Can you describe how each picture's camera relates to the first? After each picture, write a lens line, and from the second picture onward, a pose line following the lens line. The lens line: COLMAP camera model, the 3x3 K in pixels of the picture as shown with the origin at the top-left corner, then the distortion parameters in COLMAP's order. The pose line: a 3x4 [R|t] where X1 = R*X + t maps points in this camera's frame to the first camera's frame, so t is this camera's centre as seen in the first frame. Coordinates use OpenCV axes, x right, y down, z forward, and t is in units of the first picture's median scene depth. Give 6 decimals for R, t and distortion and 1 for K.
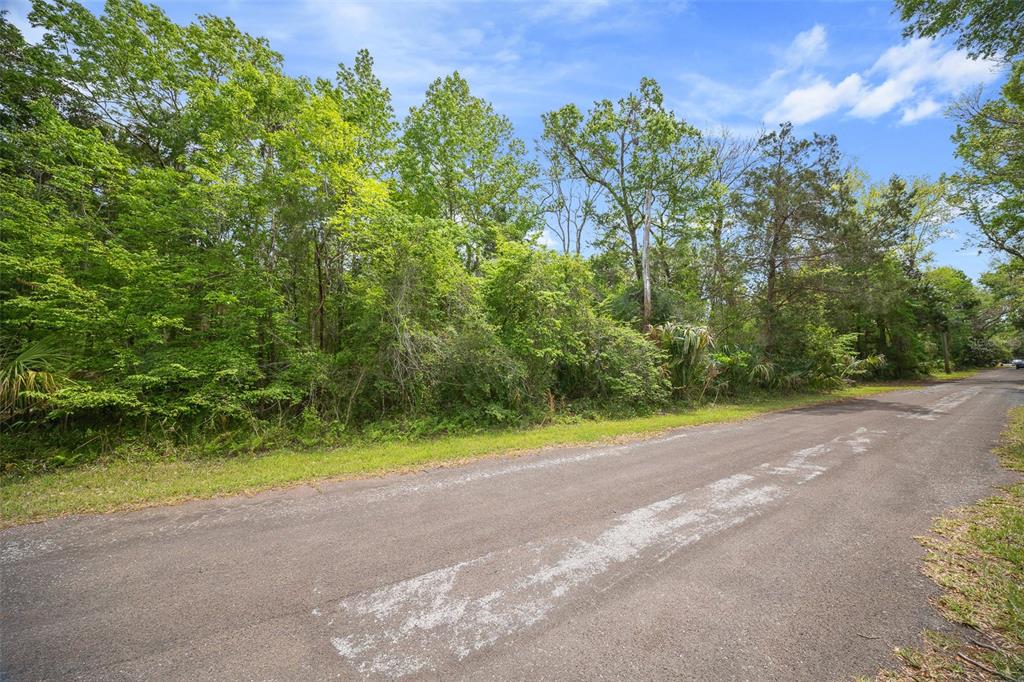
lens RADIAL K [[315.0, 0, 525.5], [0, 315.0, 346.9], [0, 0, 1]] dist [-0.048313, 0.003398]
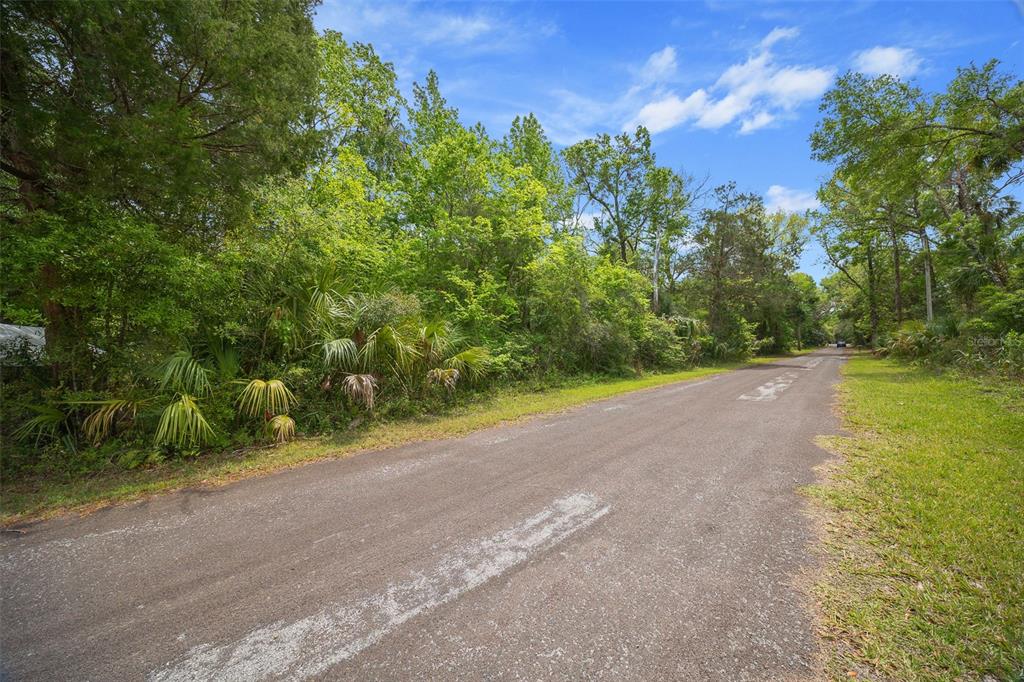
lens RADIAL K [[315.0, 0, 525.5], [0, 315.0, 346.9], [0, 0, 1]] dist [-0.048313, 0.003398]
pose [[0.968277, -0.007531, 0.249764, -0.321057], [-0.007841, 0.998138, 0.060493, -0.006124], [-0.249755, -0.060532, 0.966415, -0.164448]]
